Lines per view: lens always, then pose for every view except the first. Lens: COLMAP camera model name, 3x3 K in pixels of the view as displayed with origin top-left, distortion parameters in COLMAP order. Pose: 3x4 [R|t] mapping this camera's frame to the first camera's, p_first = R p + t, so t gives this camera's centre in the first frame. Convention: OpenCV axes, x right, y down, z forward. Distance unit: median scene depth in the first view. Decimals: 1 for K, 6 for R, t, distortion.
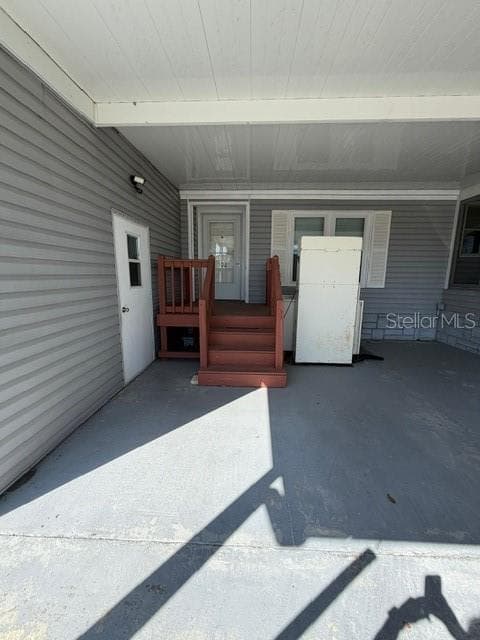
lens RADIAL K [[255.2, 0, 238.8], [0, 255.2, 317.4], [0, 0, 1]] dist [-0.004342, 0.000820]
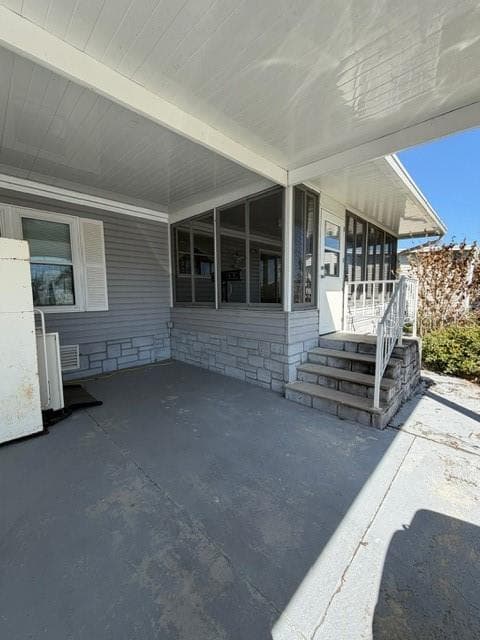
lens RADIAL K [[255.2, 0, 241.3], [0, 255.2, 317.2], [0, 0, 1]] dist [-0.004342, 0.000820]
pose [[0.664619, -0.084379, 0.742402, 0.319878], [0.142212, 0.989725, -0.014823, -0.024586], [-0.733524, 0.115430, 0.669790, 0.153743]]
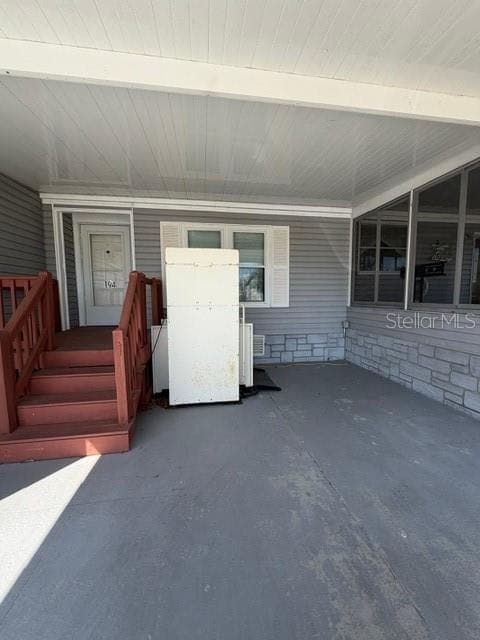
lens RADIAL K [[255.2, 0, 240.4], [0, 255.2, 316.9], [0, 0, 1]] dist [-0.004342, 0.000820]
pose [[0.980807, -0.031929, 0.192350, 0.296153], [0.047114, 0.996078, -0.074893, -0.025497], [-0.189204, 0.082518, 0.978464, 0.171169]]
